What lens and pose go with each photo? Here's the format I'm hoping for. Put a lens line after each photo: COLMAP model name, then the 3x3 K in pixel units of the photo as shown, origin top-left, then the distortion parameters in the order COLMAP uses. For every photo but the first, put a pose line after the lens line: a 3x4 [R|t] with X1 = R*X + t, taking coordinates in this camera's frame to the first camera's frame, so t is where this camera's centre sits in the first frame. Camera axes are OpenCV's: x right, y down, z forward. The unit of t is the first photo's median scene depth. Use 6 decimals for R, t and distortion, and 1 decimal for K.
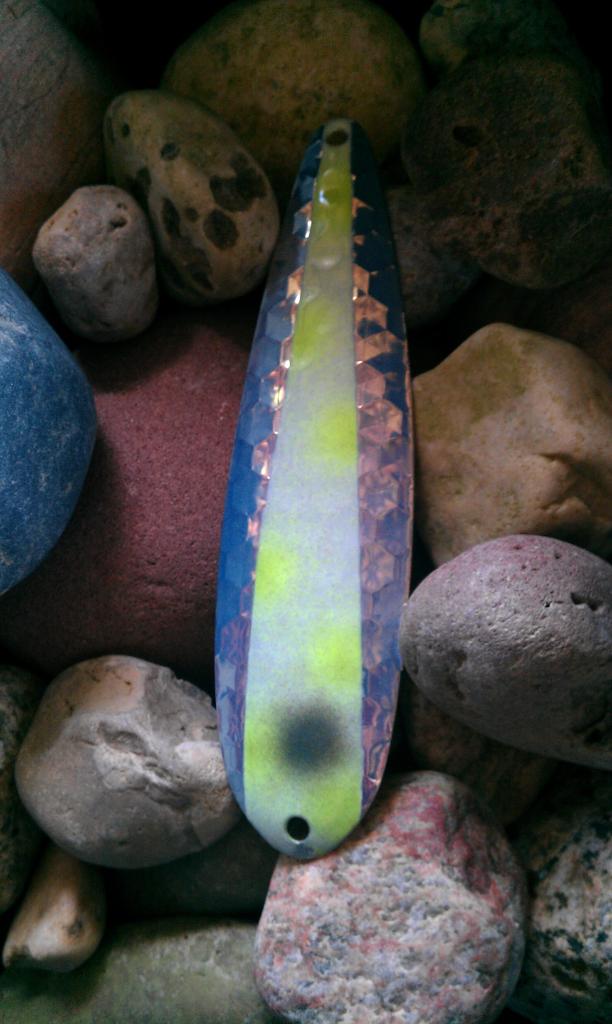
lens RADIAL K [[1240.1, 0, 263.1], [0, 1240.1, 530.9], [0, 0, 1]] dist [0.077182, -0.470643]
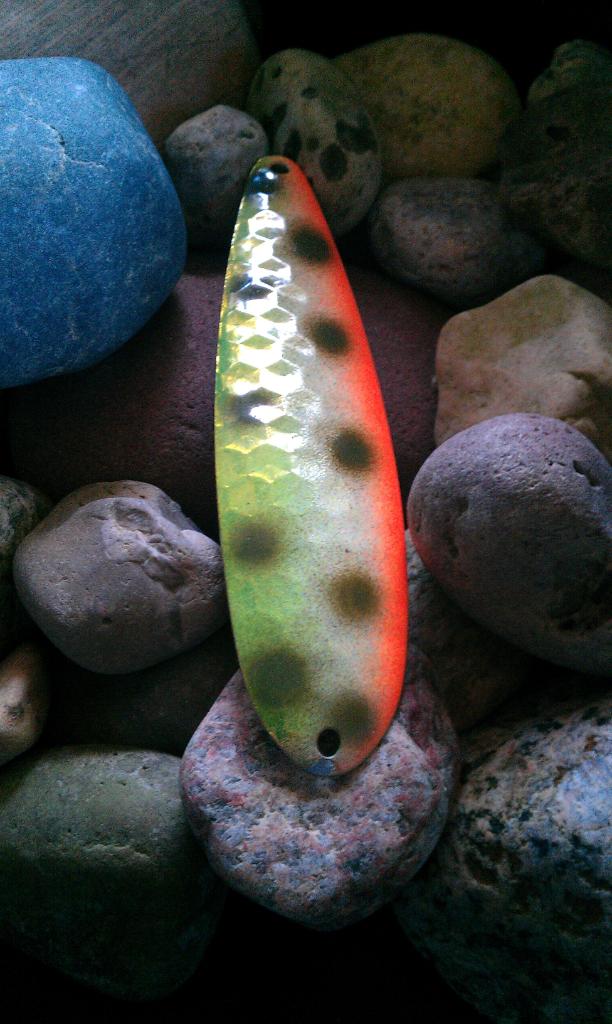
lens RADIAL K [[1240.1, 0, 263.1], [0, 1240.1, 530.9], [0, 0, 1]] dist [0.077182, -0.470643]
pose [[0.959123, 0.282980, 0.002506, -0.001096], [-0.272345, 0.925412, -0.263517, 0.431881], [-0.076889, 0.252063, 0.964651, -0.024725]]
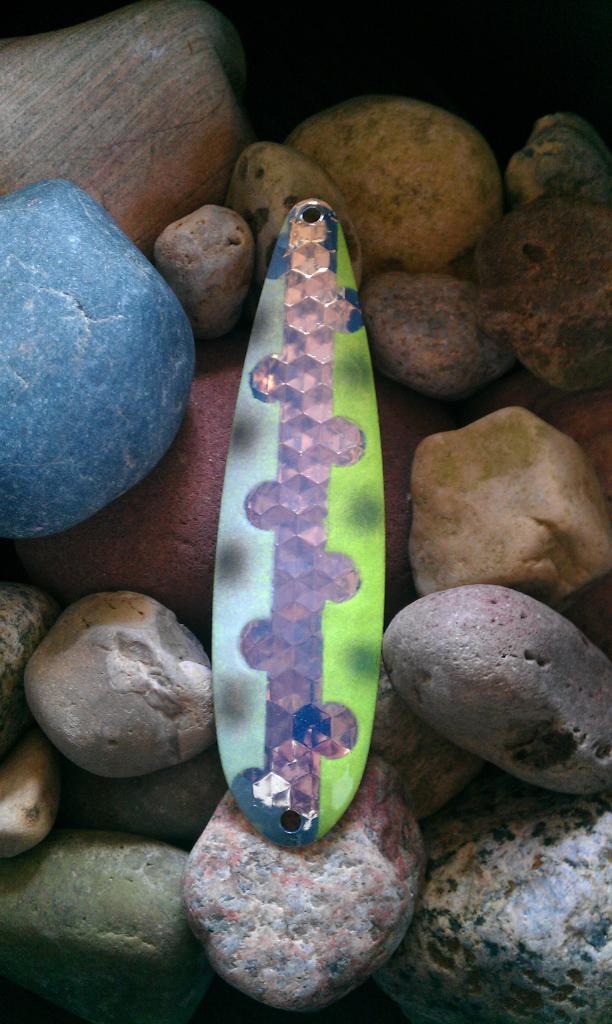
lens RADIAL K [[1246.8, 0, 274.4], [0, 1246.8, 530.0], [0, 0, 1]] dist [0.145375, -0.749392]
pose [[0.958759, 0.272124, 0.082030, -0.111561], [-0.264004, 0.959571, -0.097597, 0.136588], [-0.105272, 0.071916, 0.991840, -0.189067]]
